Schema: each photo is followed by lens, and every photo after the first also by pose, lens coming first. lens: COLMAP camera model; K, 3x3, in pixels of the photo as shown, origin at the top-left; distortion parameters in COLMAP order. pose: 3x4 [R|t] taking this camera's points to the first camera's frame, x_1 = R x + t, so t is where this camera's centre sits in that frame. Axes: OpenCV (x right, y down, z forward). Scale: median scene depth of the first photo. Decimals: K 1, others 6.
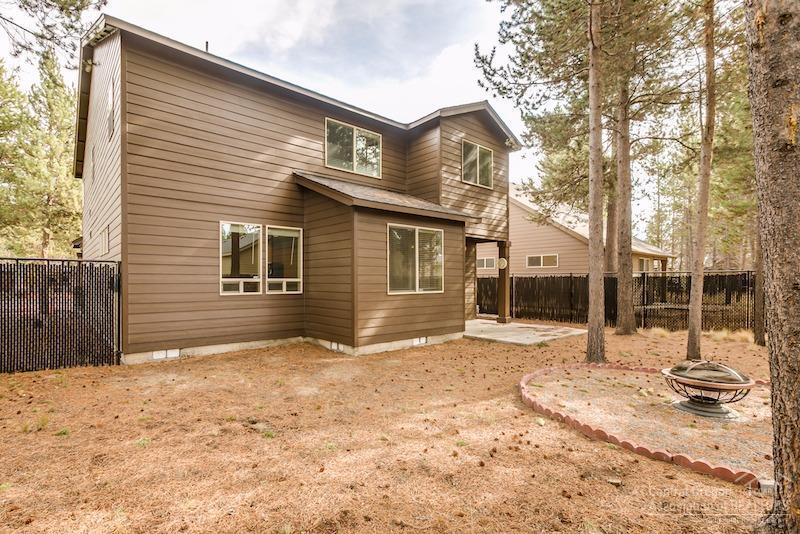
lens RADIAL K [[388.2, 0, 369.7], [0, 388.2, 279.9], [0, 0, 1]] dist [0.001075, -0.000086]
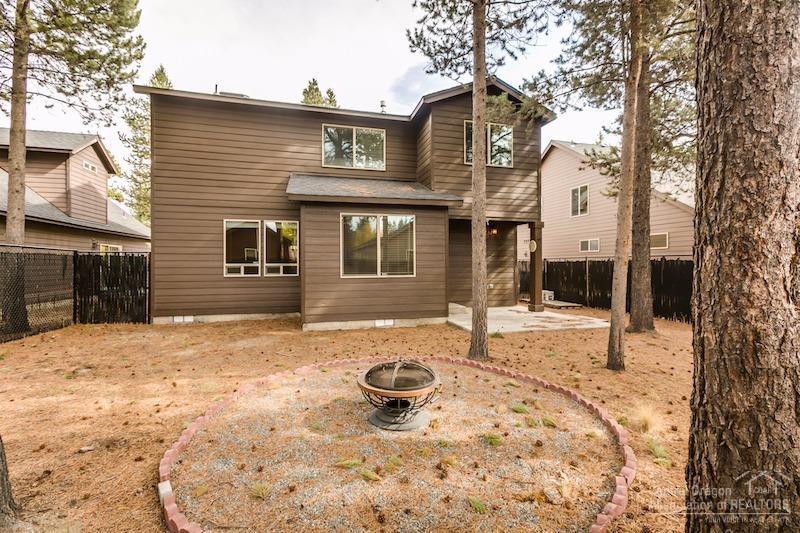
lens RADIAL K [[355.9, 0, 400.3], [0, 355.9, 262.2], [0, 0, 1]] dist [0.001679, -0.000358]
pose [[0.909028, -0.004317, -0.416712, 0.581562], [0.002439, 0.999984, -0.005039, -0.001168], [0.416727, 0.003564, 0.909025, 0.145274]]
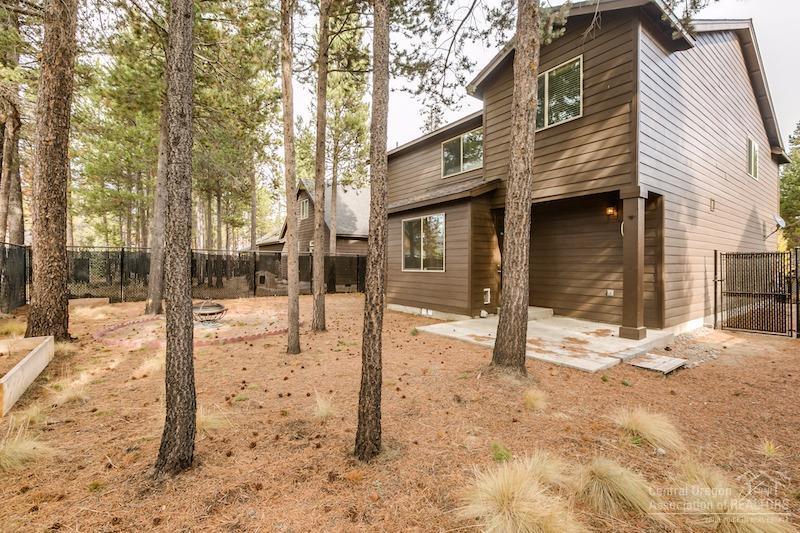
lens RADIAL K [[355.9, 0, 400.3], [0, 355.9, 262.2], [0, 0, 1]] dist [0.001679, -0.000358]
pose [[-0.070736, -0.006653, -0.997473, 1.247209], [-0.002132, 0.999976, -0.006519, 0.012481], [0.997493, 0.001665, -0.070748, 1.016658]]
